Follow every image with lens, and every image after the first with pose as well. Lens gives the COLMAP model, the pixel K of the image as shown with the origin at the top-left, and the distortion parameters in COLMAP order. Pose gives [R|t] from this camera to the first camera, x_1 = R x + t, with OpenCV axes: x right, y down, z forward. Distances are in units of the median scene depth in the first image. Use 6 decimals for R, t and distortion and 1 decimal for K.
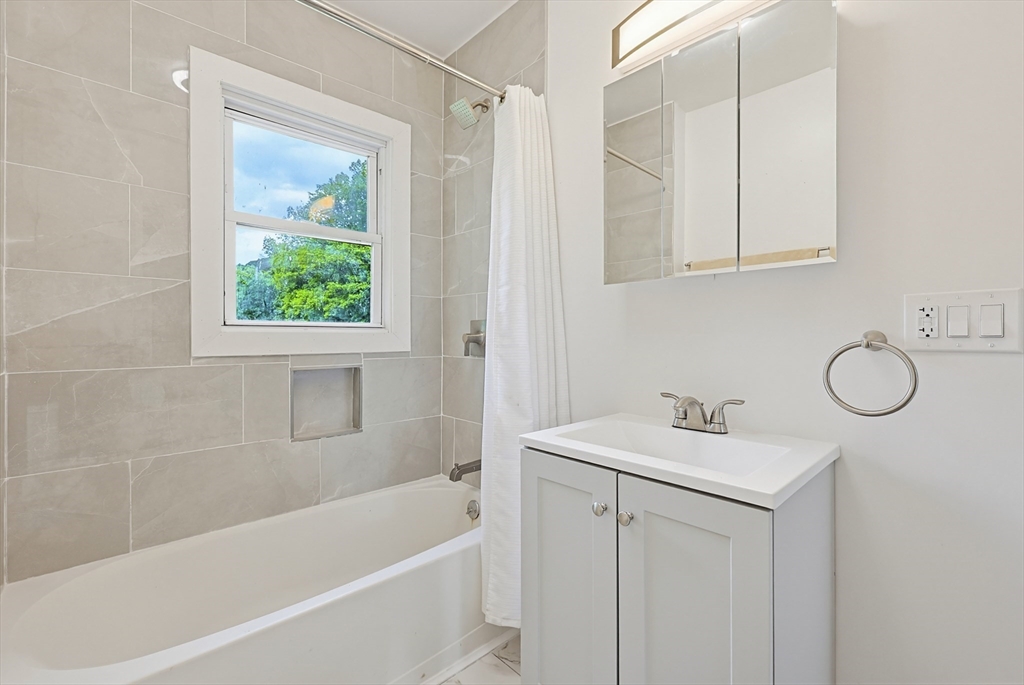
lens RADIAL K [[446.3, 0, 518.4], [0, 446.3, 337.6], [0, 0, 1]] dist [-0.001372, 0.000356]
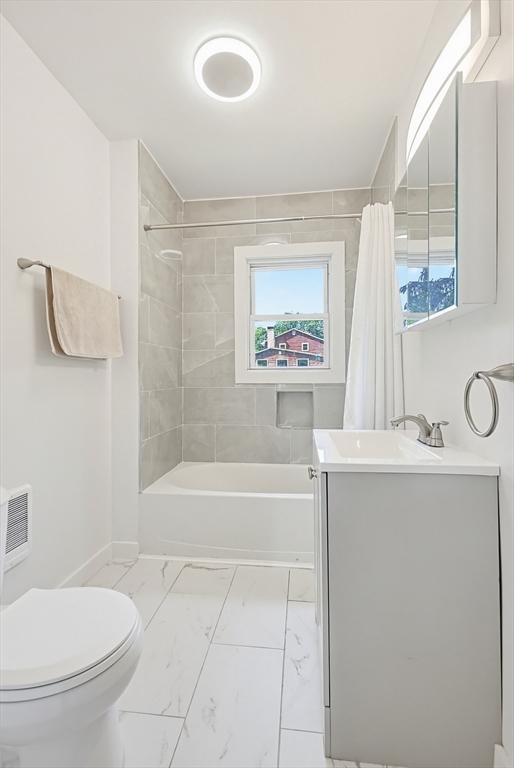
lens RADIAL K [[334.7, 0, 267.9], [0, 334.7, 374.7], [0, 0, 1]] dist [-0.001372, 0.000356]
pose [[0.642902, -0.005428, -0.765929, 0.675350], [0.000926, 0.999980, -0.006309, 0.010236], [0.765948, 0.003347, 0.642894, 0.035014]]
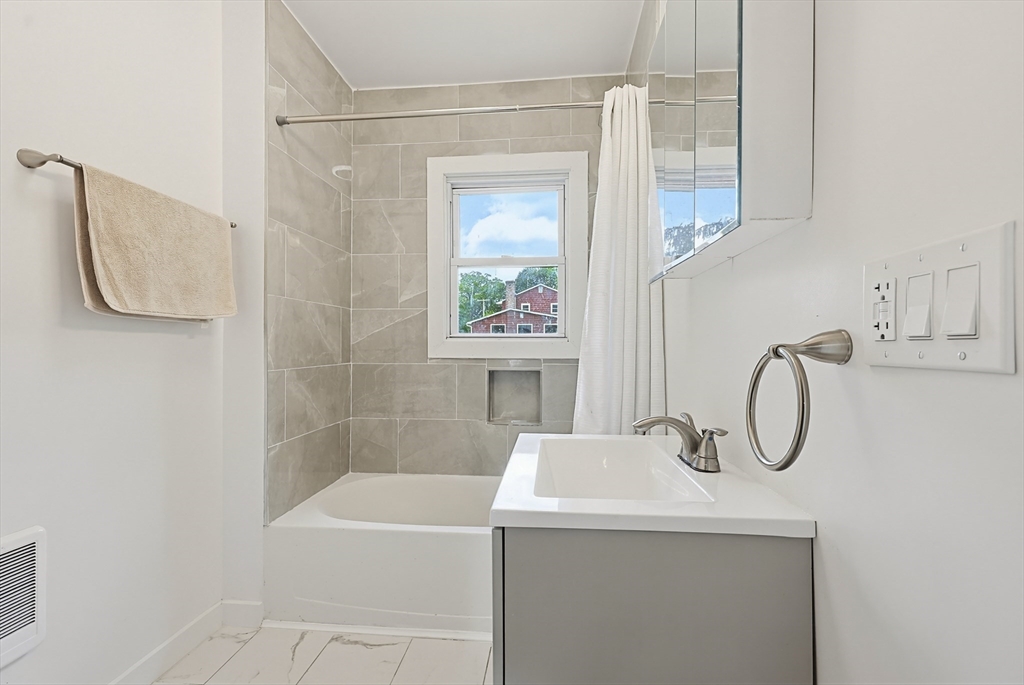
lens RADIAL K [[446.3, 0, 512.3], [0, 446.3, 344.8], [0, 0, 1]] dist [-0.001372, 0.000356]
pose [[0.659335, -0.001480, -0.751848, 0.623536], [-0.005122, 0.999966, -0.006460, 0.006260], [0.751832, 0.008110, 0.659305, 0.200173]]
